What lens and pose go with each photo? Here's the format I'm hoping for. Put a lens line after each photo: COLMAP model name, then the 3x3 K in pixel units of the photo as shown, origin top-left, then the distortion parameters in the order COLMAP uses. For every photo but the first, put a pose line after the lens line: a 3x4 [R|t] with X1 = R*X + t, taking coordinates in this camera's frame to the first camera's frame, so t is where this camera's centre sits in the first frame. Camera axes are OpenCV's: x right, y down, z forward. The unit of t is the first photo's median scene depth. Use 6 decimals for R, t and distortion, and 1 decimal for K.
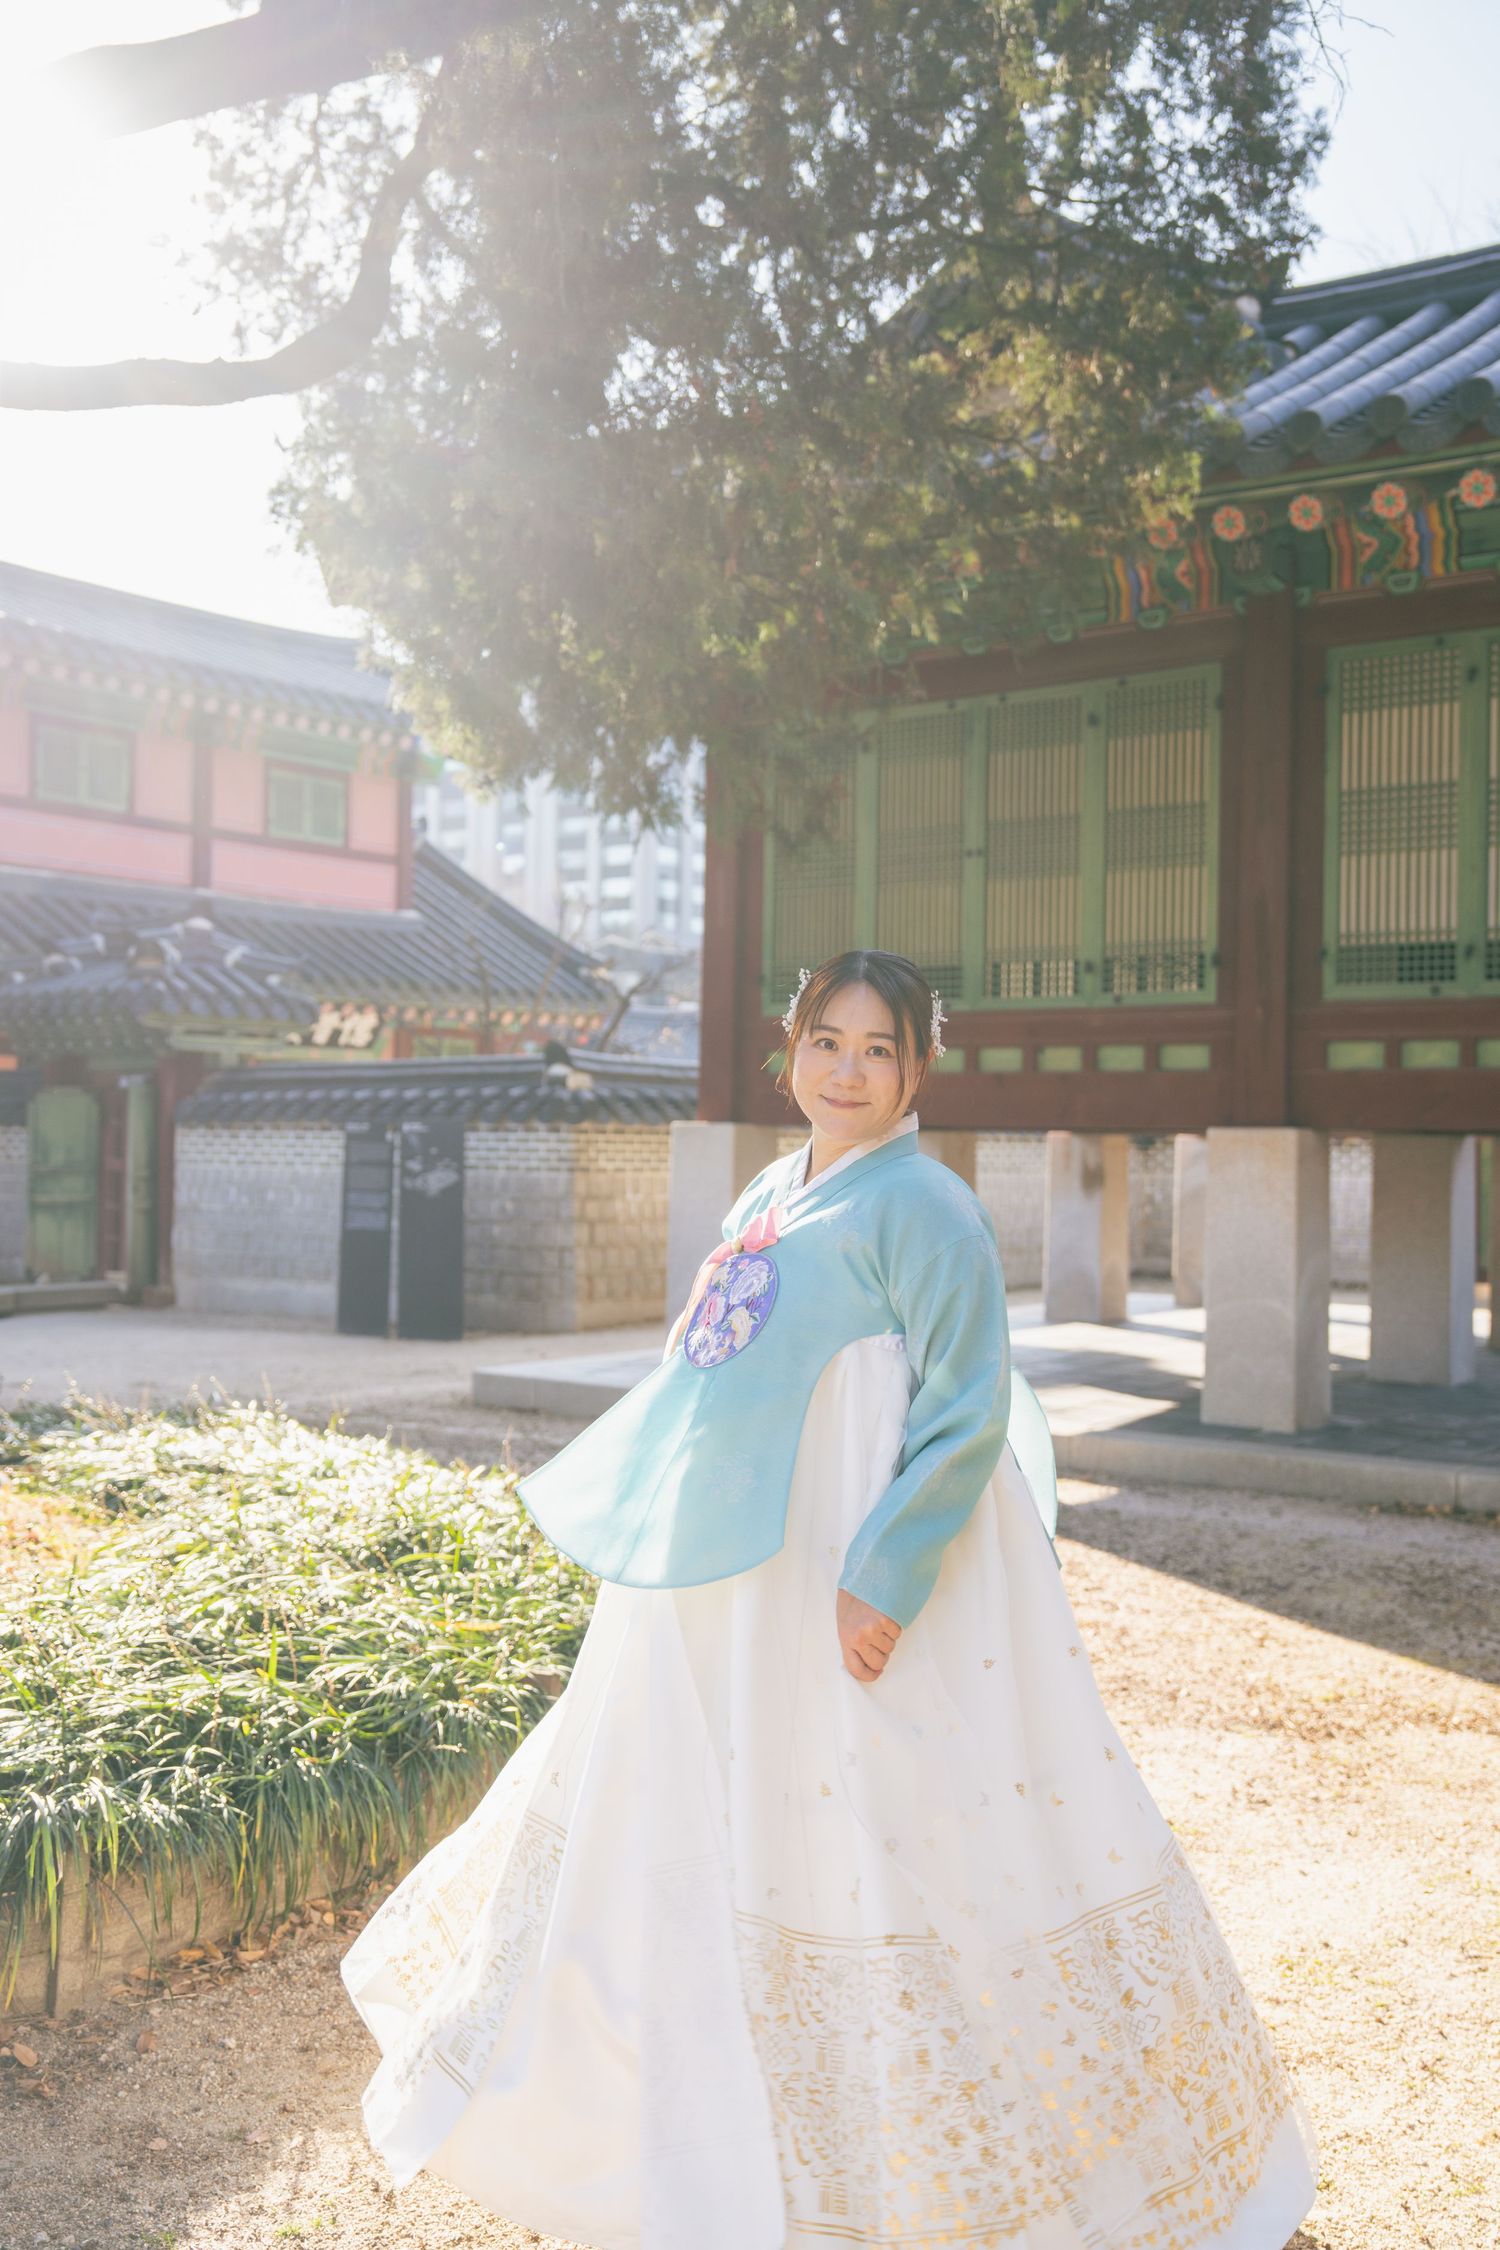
lens RADIAL K [[2057.3, 0, 746.4], [0, 2057.3, 1133.5], [0, 0, 1]] dist [-0.015357, 0.000000]
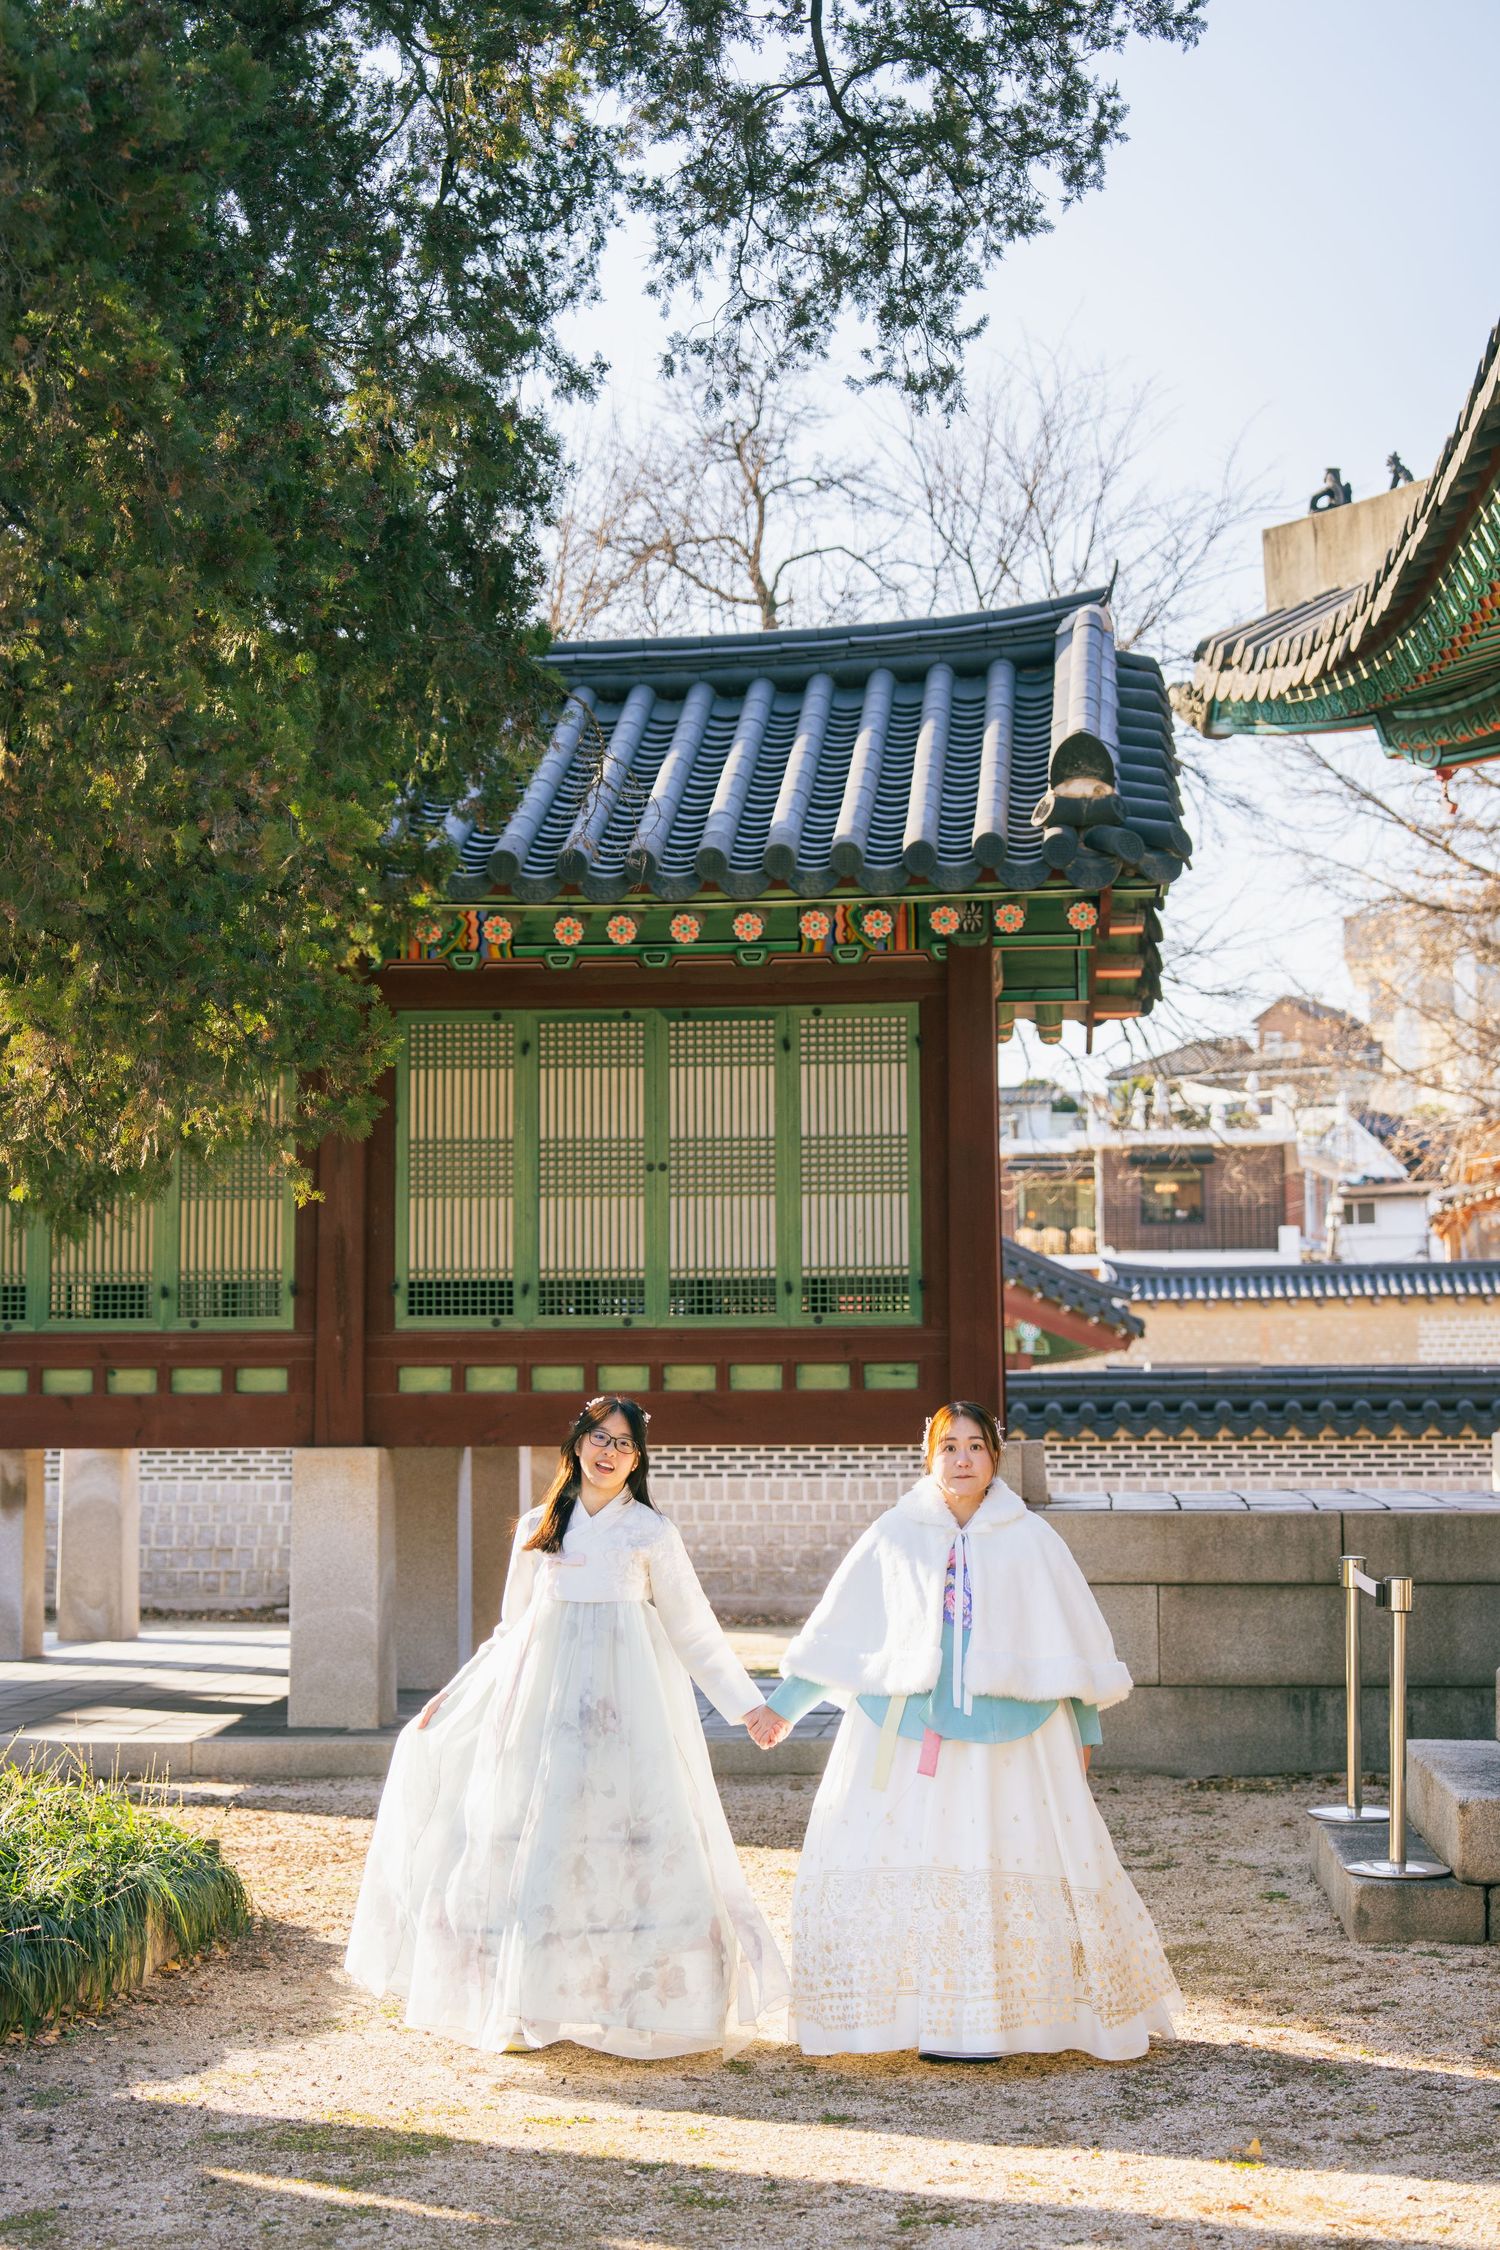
lens RADIAL K [[3253.6, 0, 761.2], [0, 3253.6, 1103.4], [0, 0, 1]] dist [0.016255, 0.000000]
pose [[0.857155, 0.032971, 0.514002, -0.466882], [0.015031, 0.995923, -0.088949, -0.028241], [-0.514839, 0.083968, 0.853165, -0.618995]]
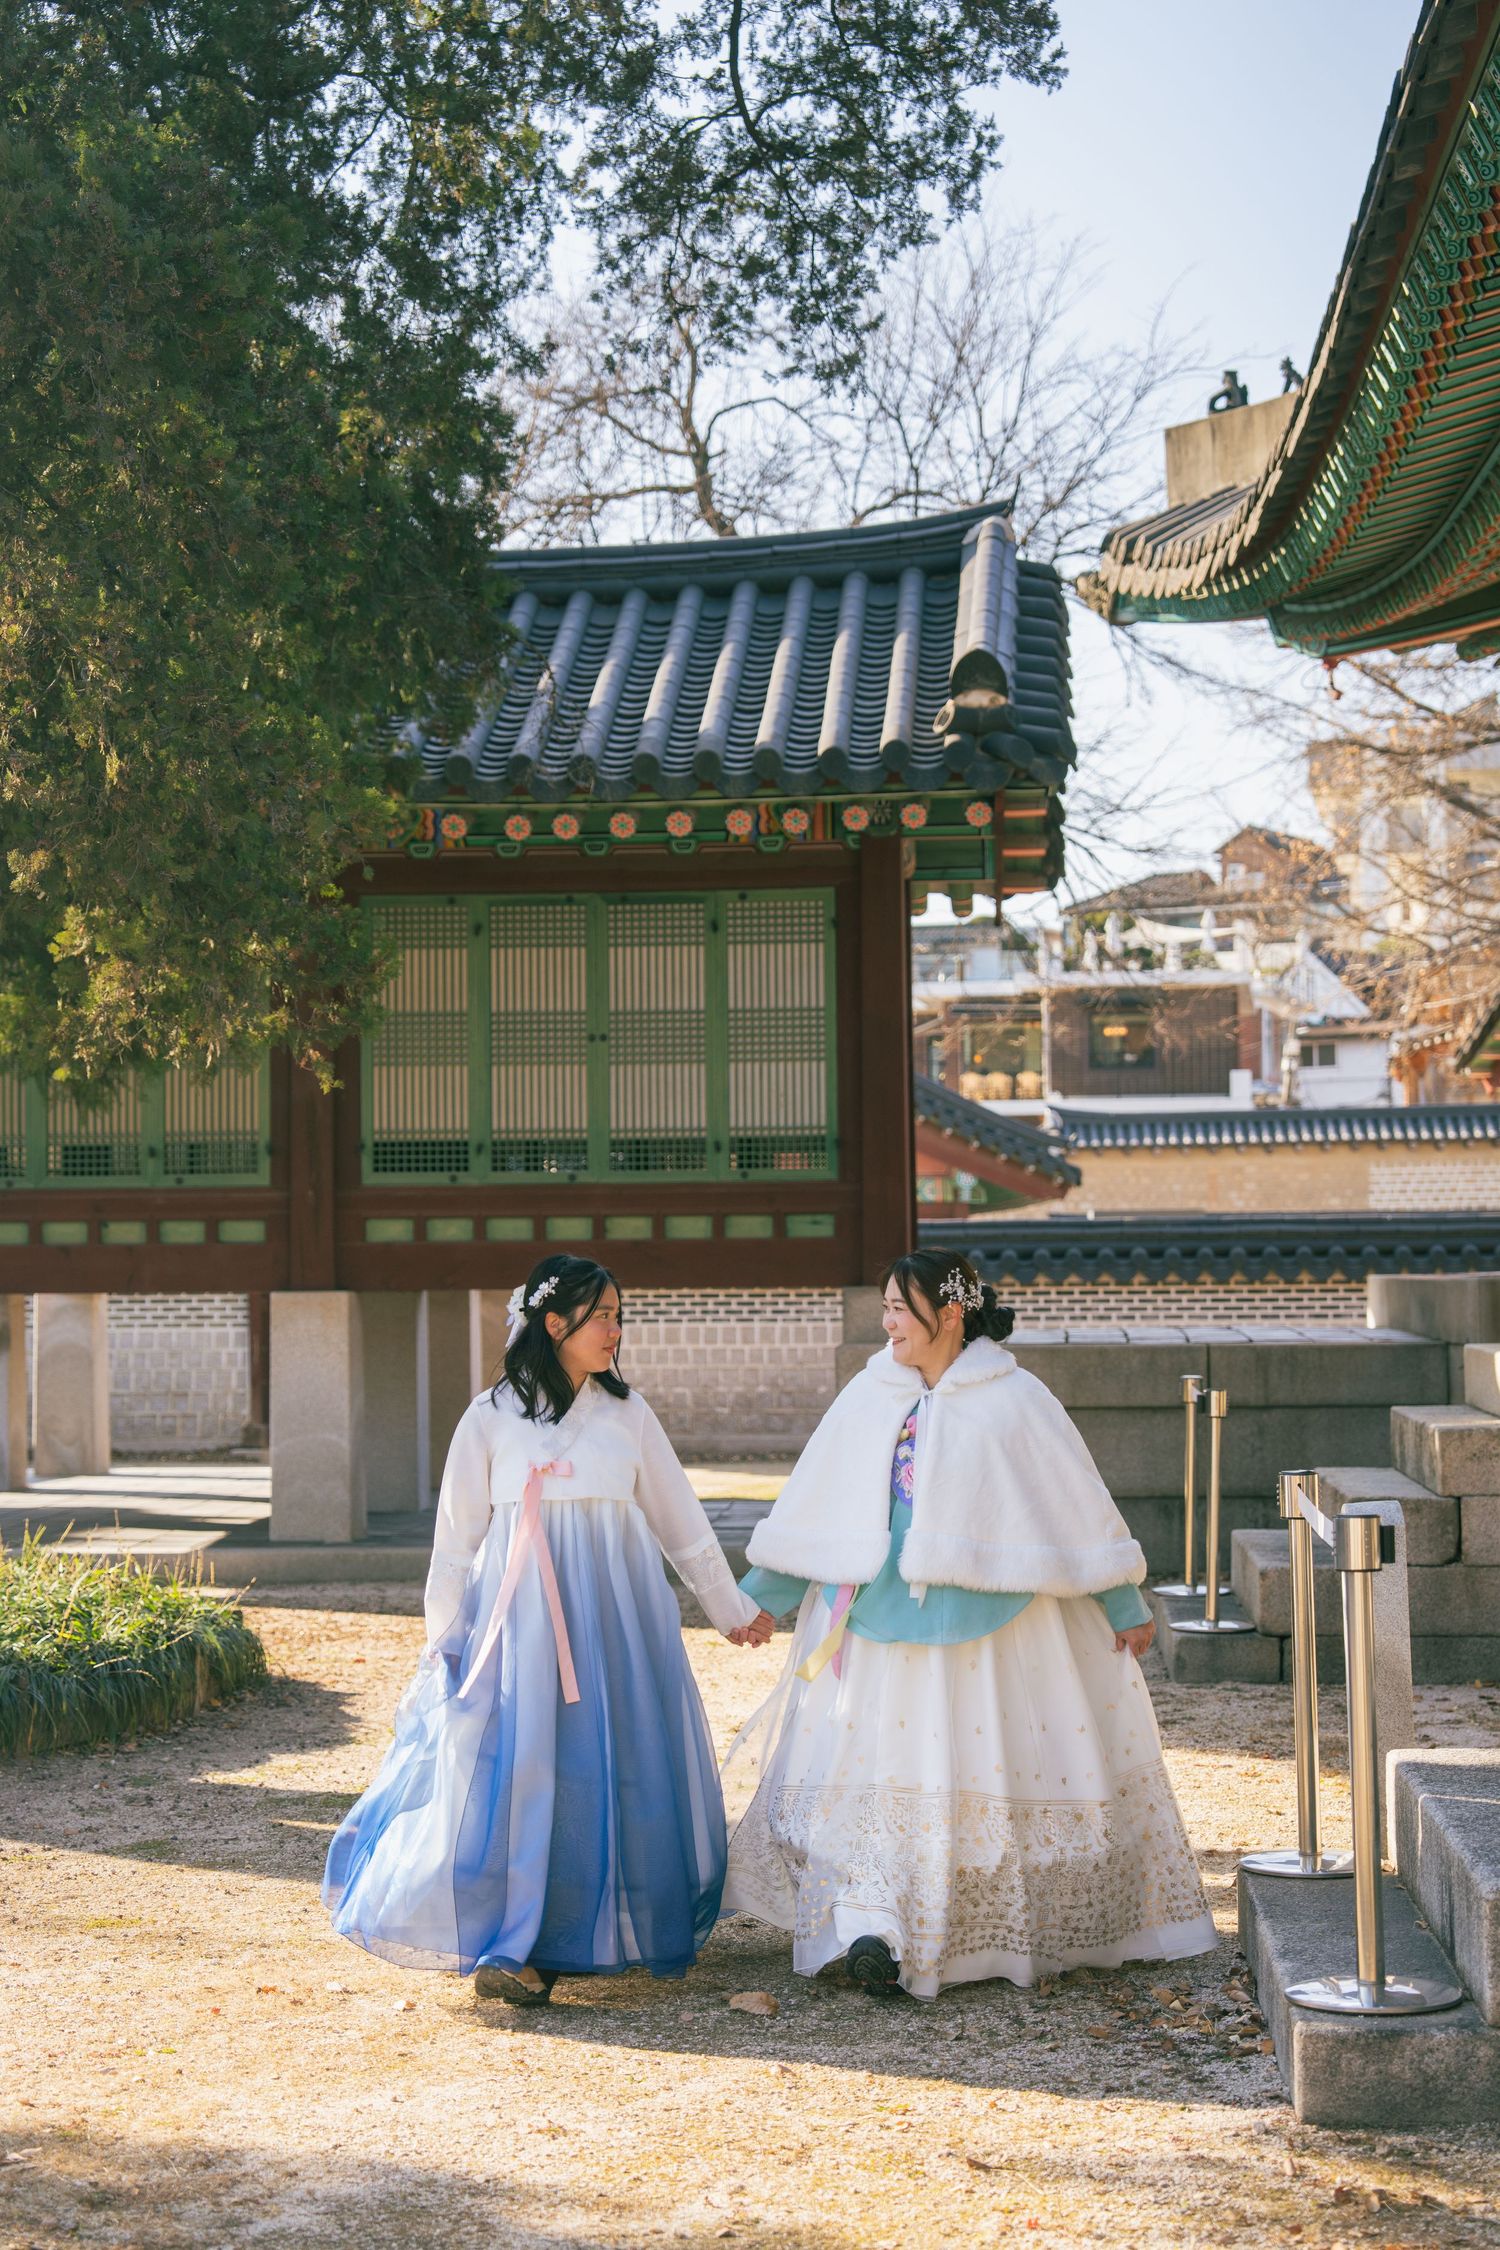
lens RADIAL K [[3497.9, 0, 742.6], [0, 3497.9, 1148.4], [0, 0, 1]] dist [0.016371, 0.000000]
pose [[0.850919, -0.001621, 0.525295, -0.636417], [0.018786, 0.999449, -0.027347, -0.026442], [-0.524961, 0.033139, 0.850481, -0.910072]]
